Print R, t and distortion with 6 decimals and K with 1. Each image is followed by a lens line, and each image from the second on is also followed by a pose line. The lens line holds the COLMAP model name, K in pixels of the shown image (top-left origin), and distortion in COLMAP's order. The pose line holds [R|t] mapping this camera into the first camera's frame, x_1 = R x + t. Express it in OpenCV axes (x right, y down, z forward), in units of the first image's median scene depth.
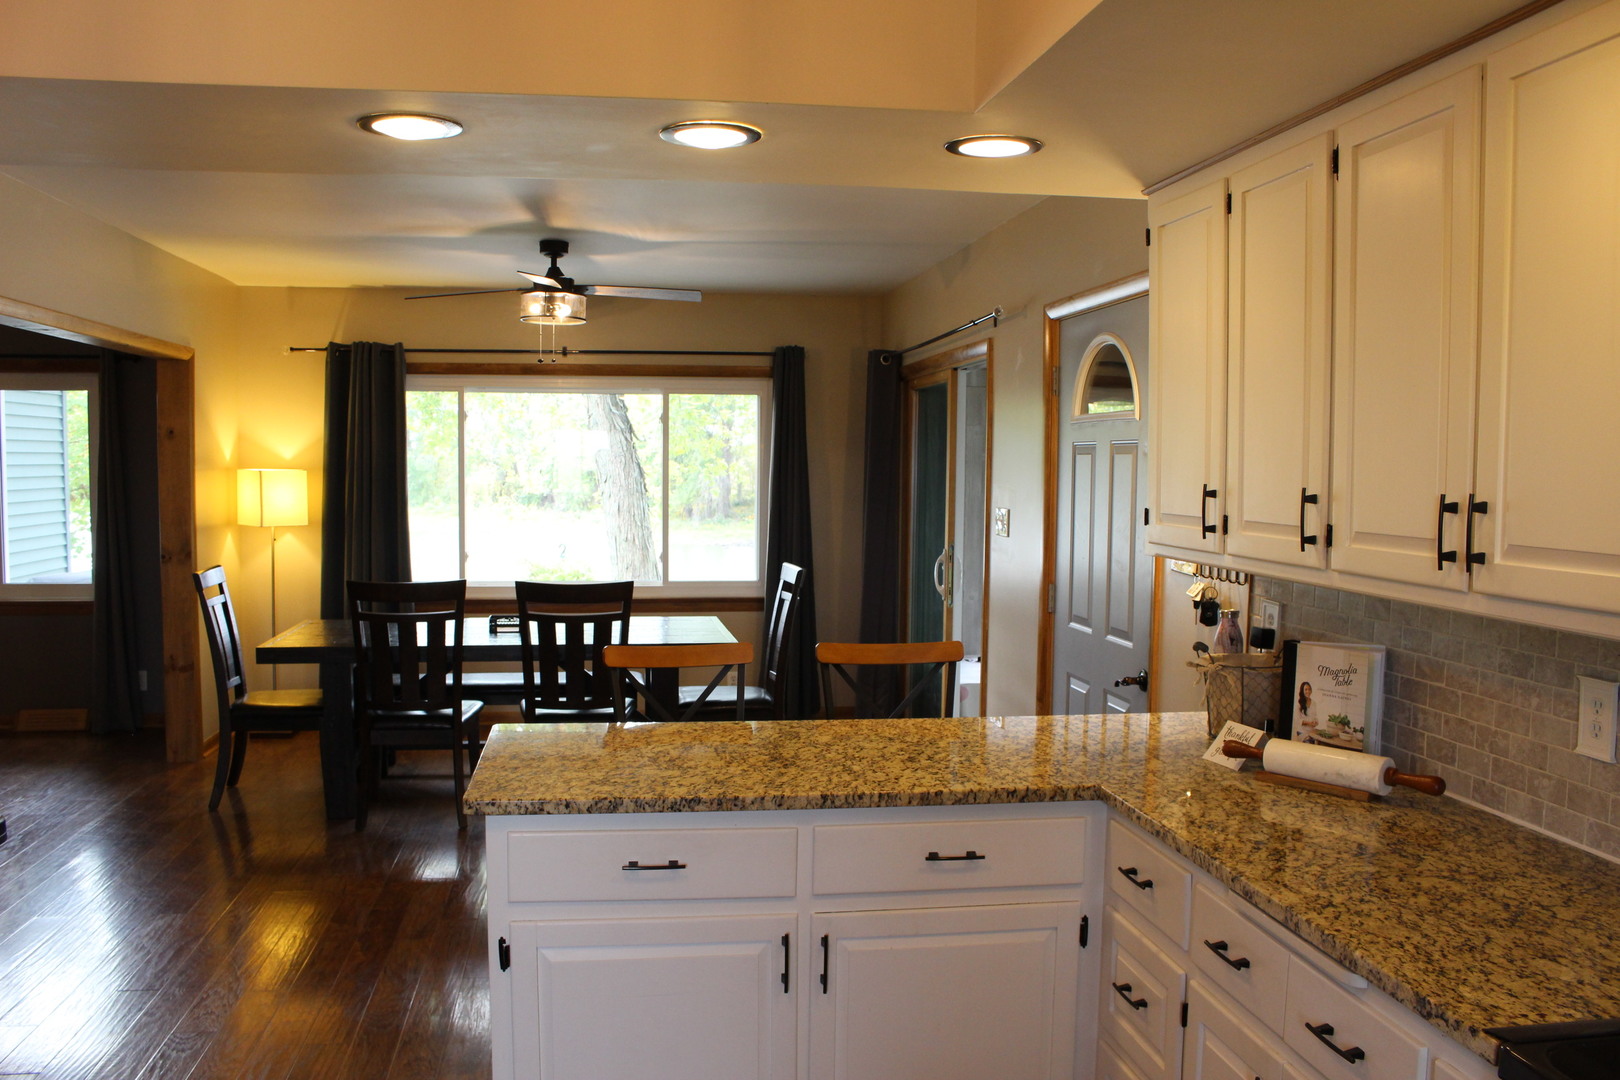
lens RADIAL K [[1345.3, 0, 805.4], [0, 1345.3, 540.3], [0, 0, 1]] dist [-0.121531, 0.023609]
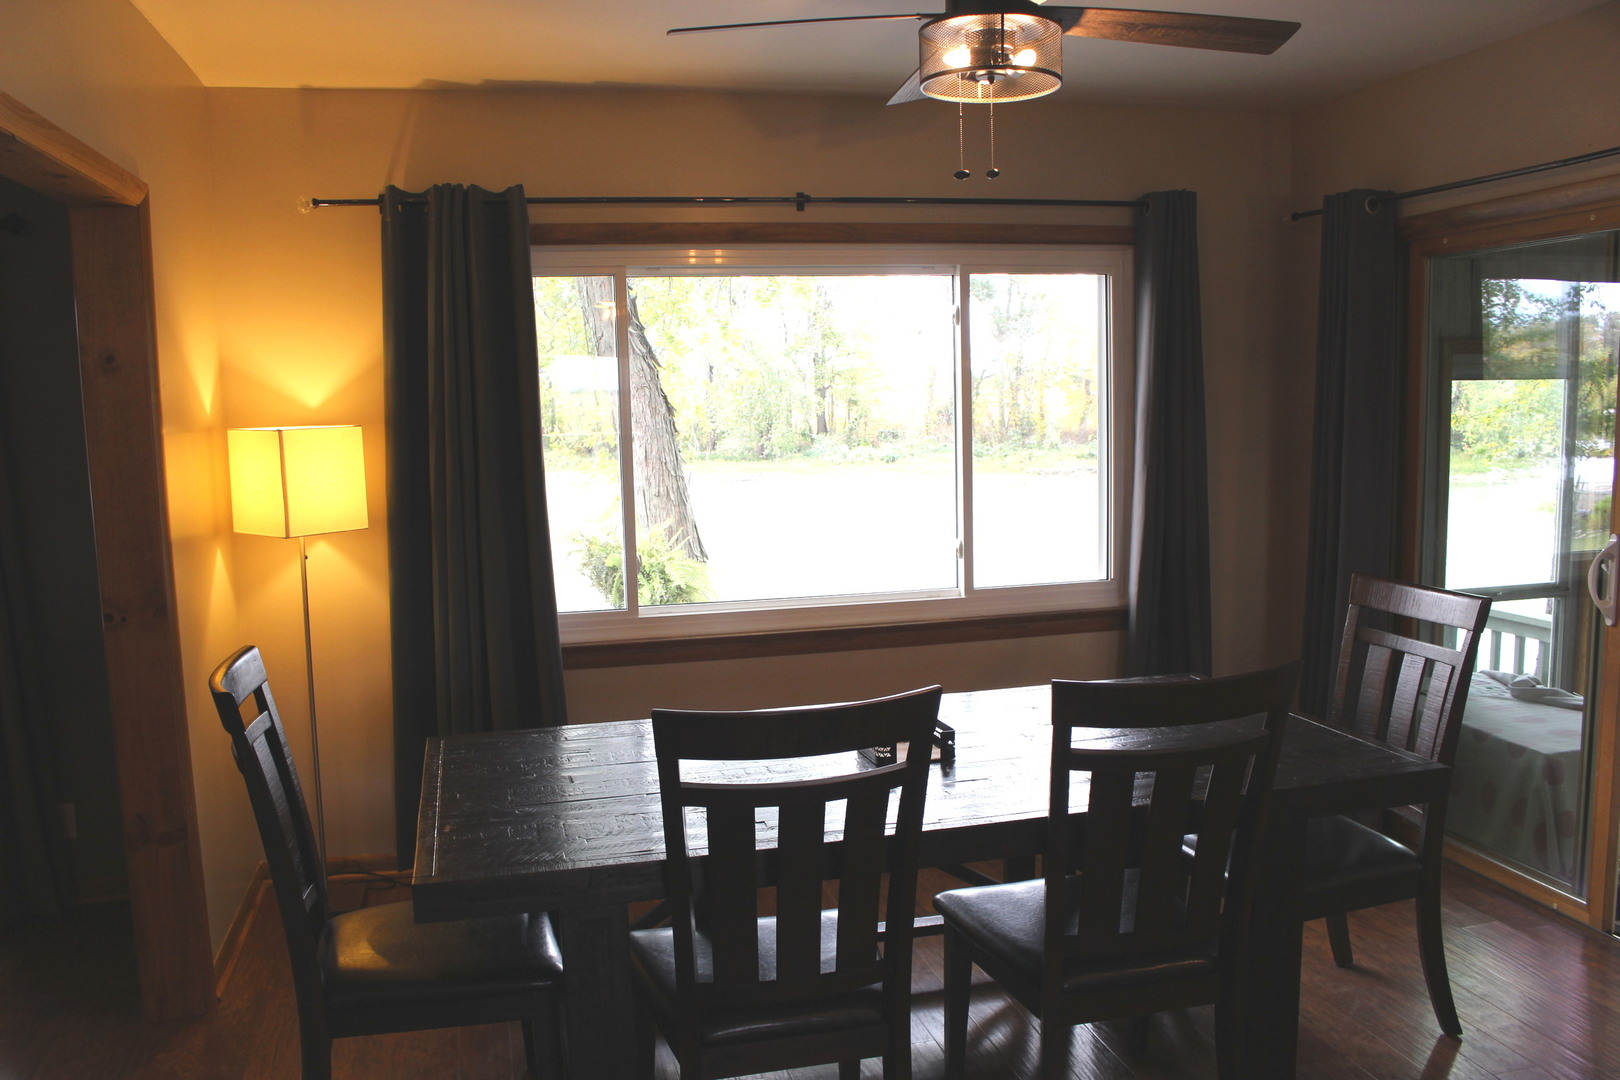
lens RADIAL K [[1345.3, 0, 815.4], [0, 1345.3, 544.0], [0, 0, 1]] dist [-0.121531, 0.023609]
pose [[0.994834, -0.043571, 0.091690, -0.240080], [0.038323, 0.997567, 0.058238, -0.028784], [-0.094004, -0.054424, 0.994083, 0.437652]]
